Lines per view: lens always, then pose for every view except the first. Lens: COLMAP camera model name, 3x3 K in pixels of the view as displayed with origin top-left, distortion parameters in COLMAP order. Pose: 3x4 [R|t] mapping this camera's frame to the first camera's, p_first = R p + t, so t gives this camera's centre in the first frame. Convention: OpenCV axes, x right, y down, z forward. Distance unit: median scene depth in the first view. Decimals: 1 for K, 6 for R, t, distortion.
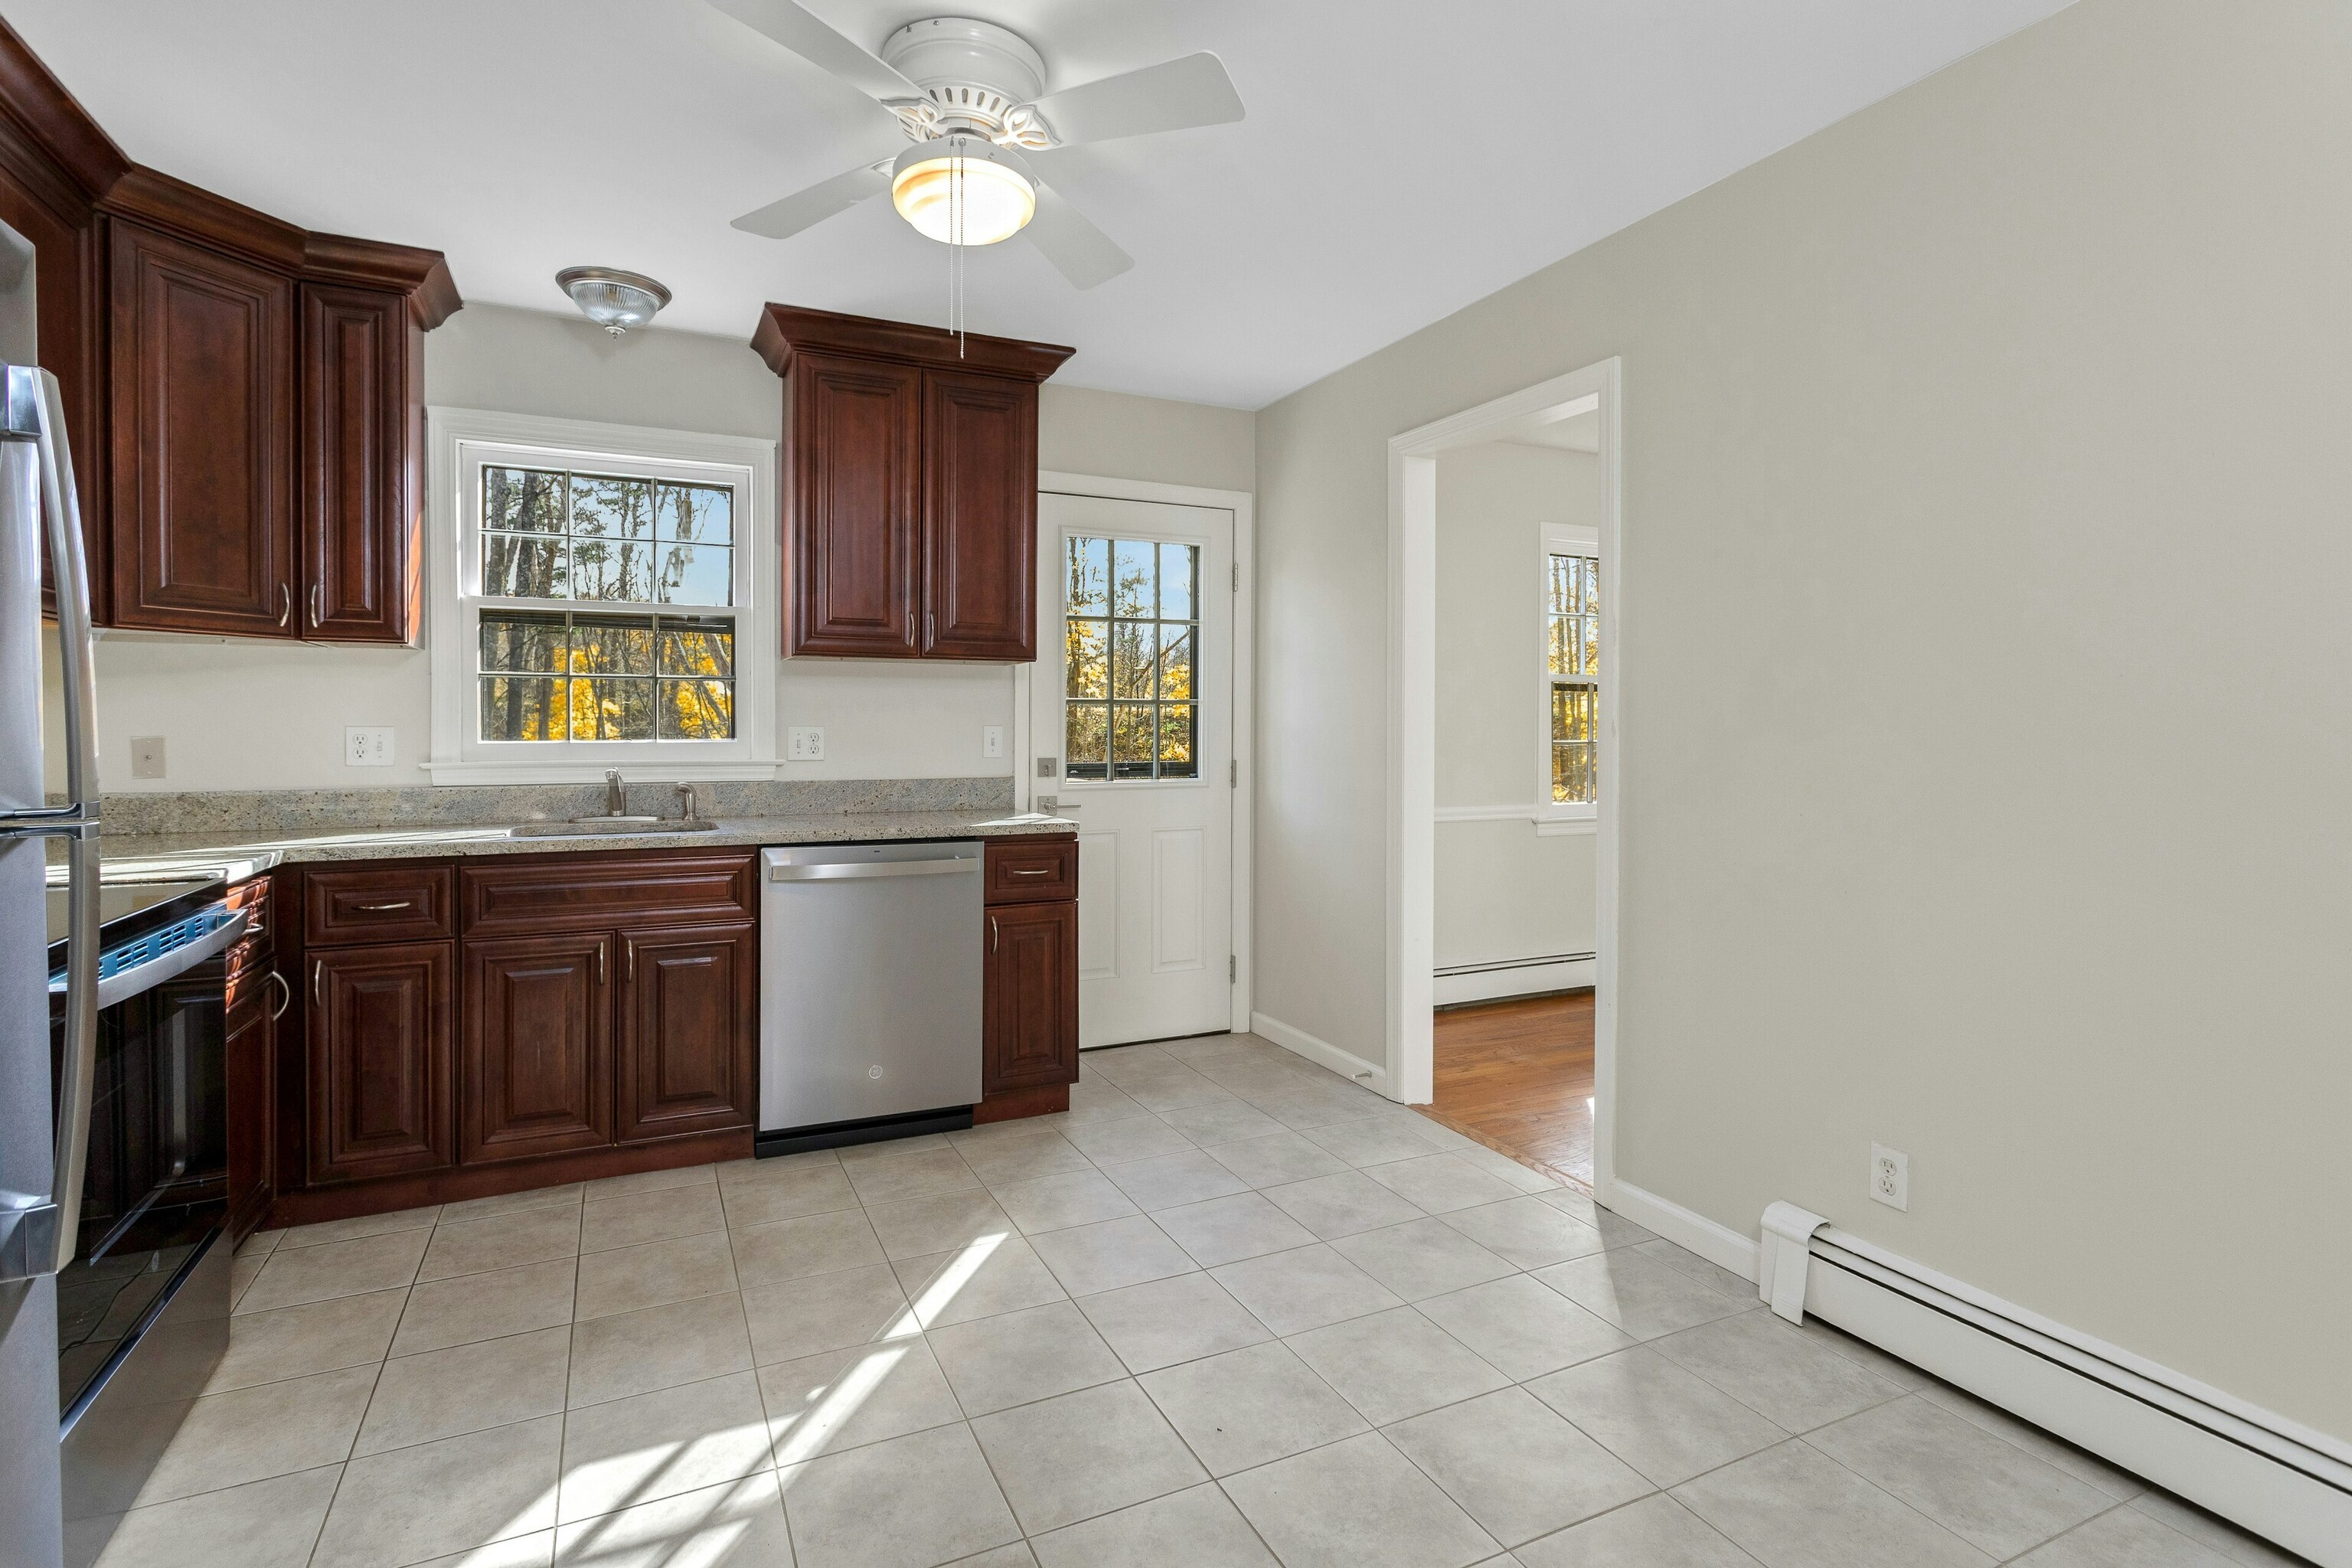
lens RADIAL K [[1154.2, 0, 1153.9], [0, 1154.2, 733.2], [0, 0, 1]] dist [0.001290, 0.000738]
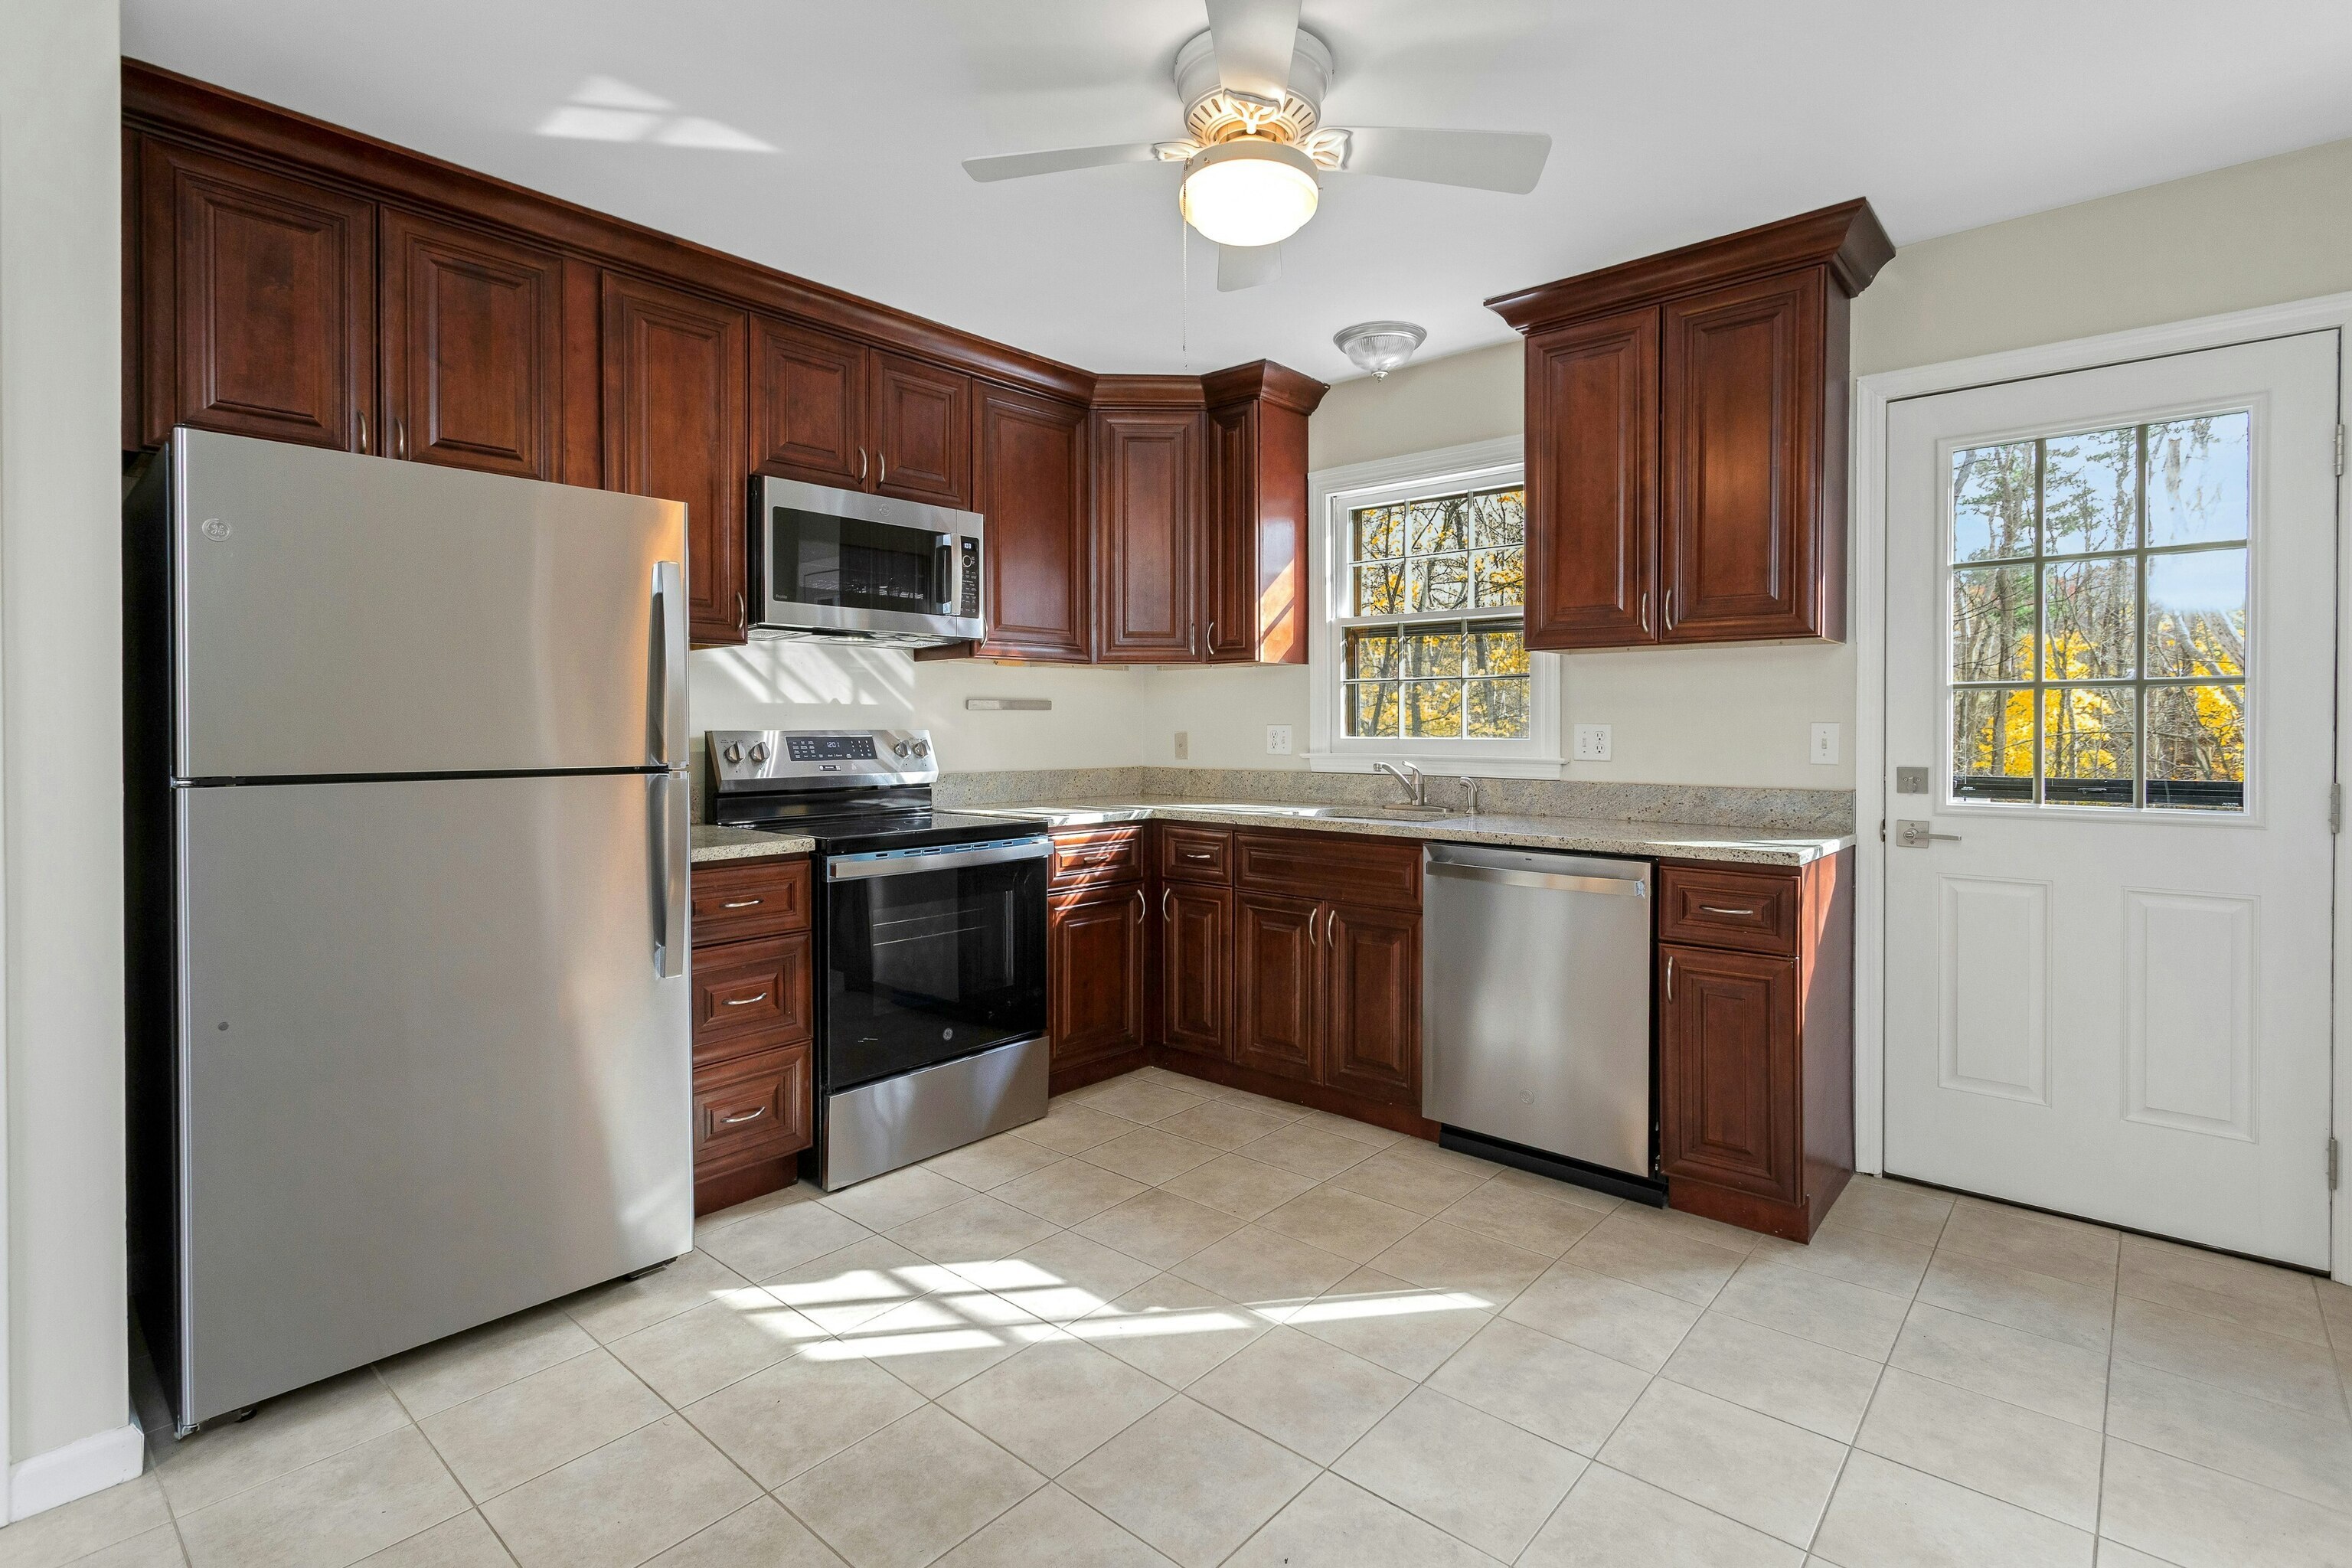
lens RADIAL K [[1154.2, 0, 1153.9], [0, 1154.2, 733.2], [0, 0, 1]] dist [0.001290, 0.000738]
pose [[0.376074, 0.005315, -0.926574, 0.508573], [-0.003151, 0.999985, 0.004457, -0.001791], [0.926584, 0.001243, 0.376085, 0.378964]]
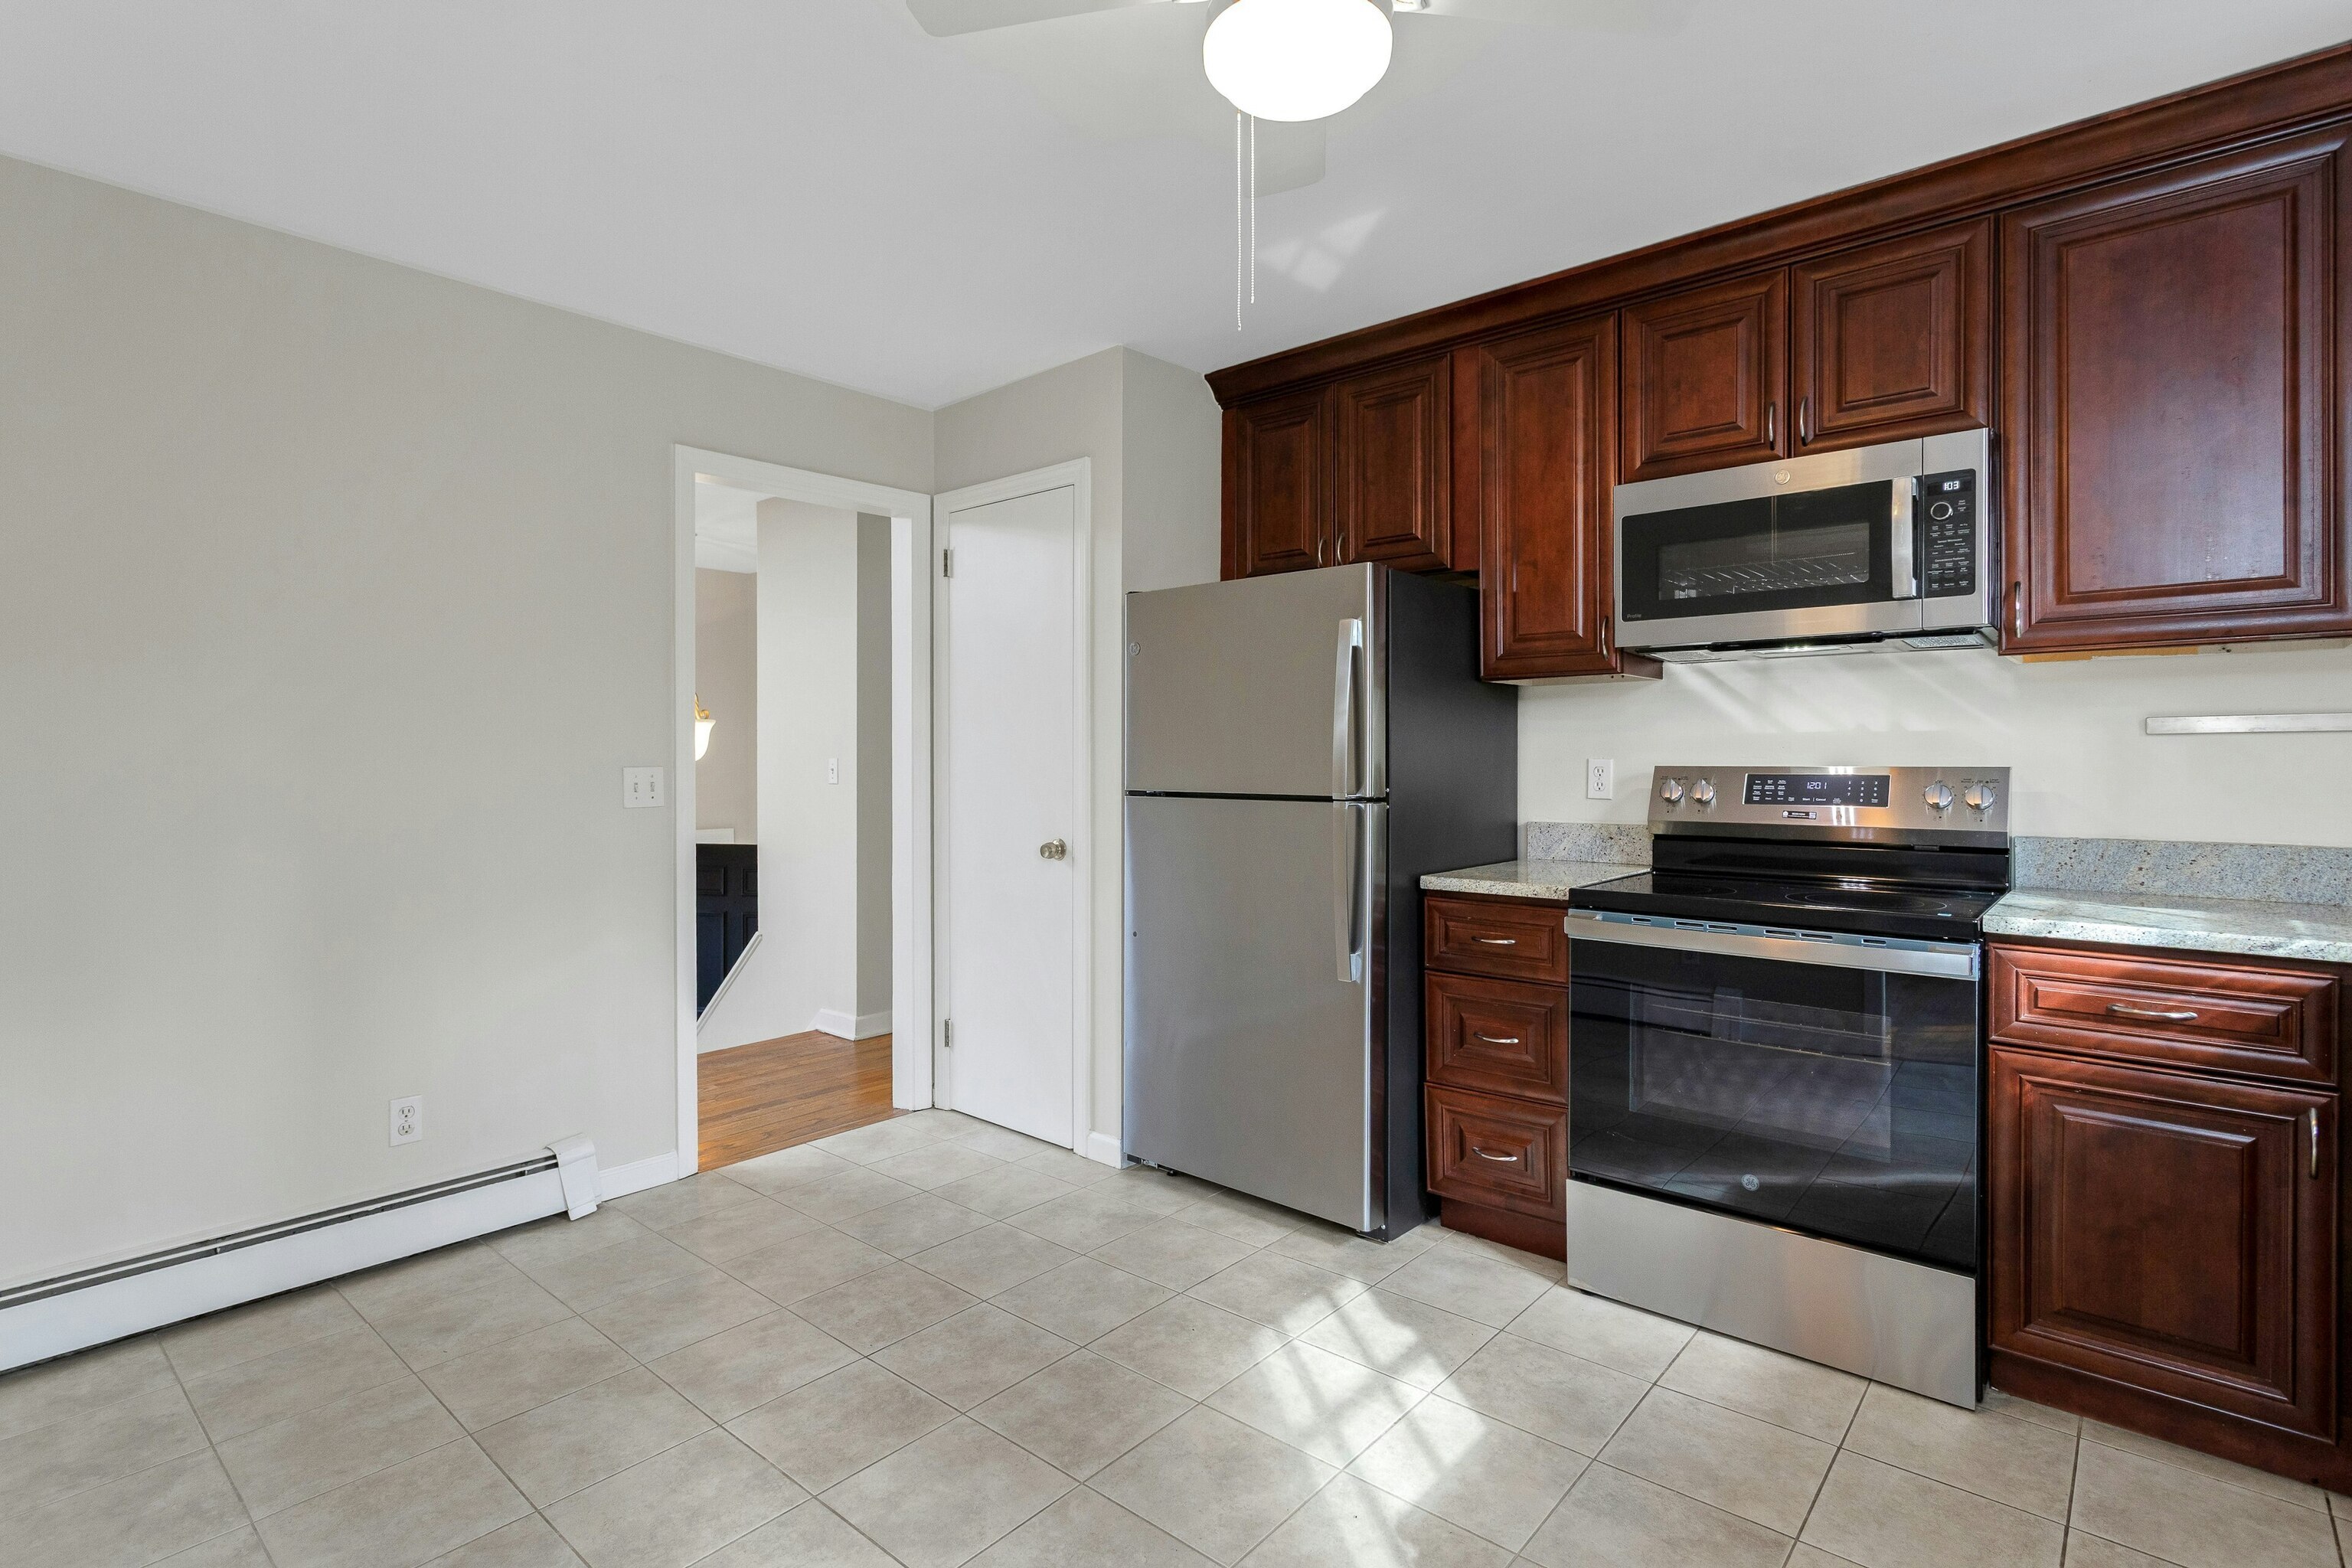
lens RADIAL K [[1120.2, 0, 1106.9], [0, 1120.2, 754.3], [0, 0, 1]] dist [0.001045, 0.000139]
pose [[-0.932161, -0.000192, -0.362044, 0.145137], [-0.001178, 0.999996, 0.002501, -0.009557], [0.362042, 0.002758, -0.932158, 1.124763]]
